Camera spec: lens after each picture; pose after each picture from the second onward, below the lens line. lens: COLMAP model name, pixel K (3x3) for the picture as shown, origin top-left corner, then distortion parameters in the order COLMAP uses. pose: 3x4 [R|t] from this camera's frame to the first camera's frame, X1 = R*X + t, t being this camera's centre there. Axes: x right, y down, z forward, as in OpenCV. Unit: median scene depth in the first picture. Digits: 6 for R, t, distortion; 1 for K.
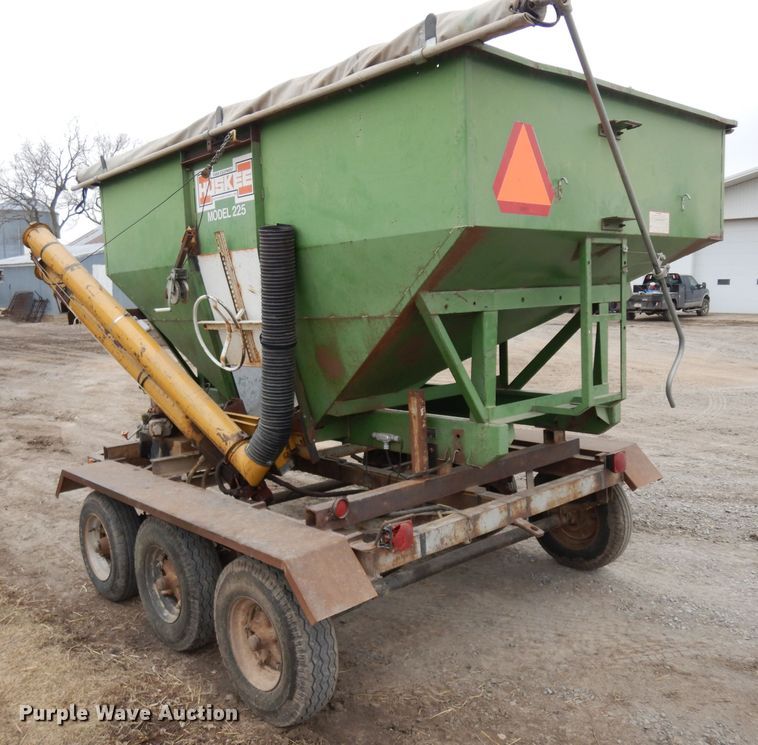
lens RADIAL K [[740.5, 0, 378.5], [0, 740.5, 377.1], [0, 0, 1]] dist [0.012177, 0.000000]
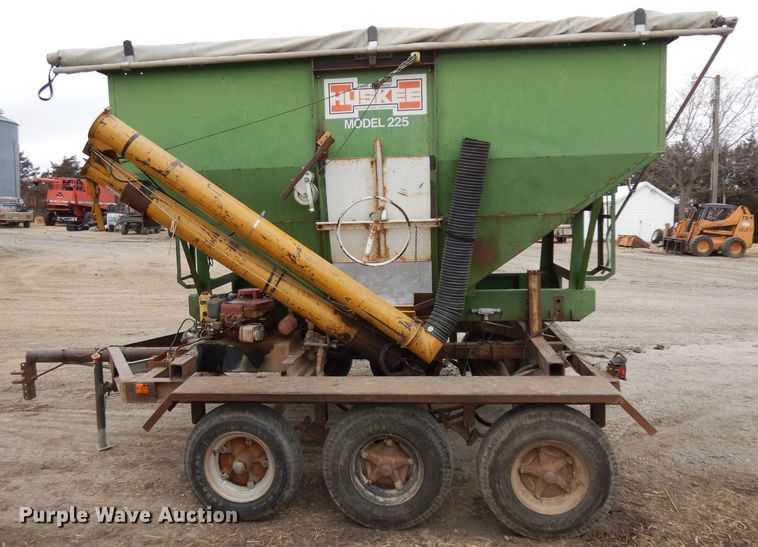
lens RADIAL K [[648.2, 0, 382.6], [0, 648.2, 256.2], [0, 0, 1]] dist [0.002410, 0.010570]
pose [[0.736120, -0.044715, 0.675372, -0.902037], [0.073142, 0.997227, -0.013696, -0.010370], [-0.672887, 0.059480, 0.737350, 0.310867]]
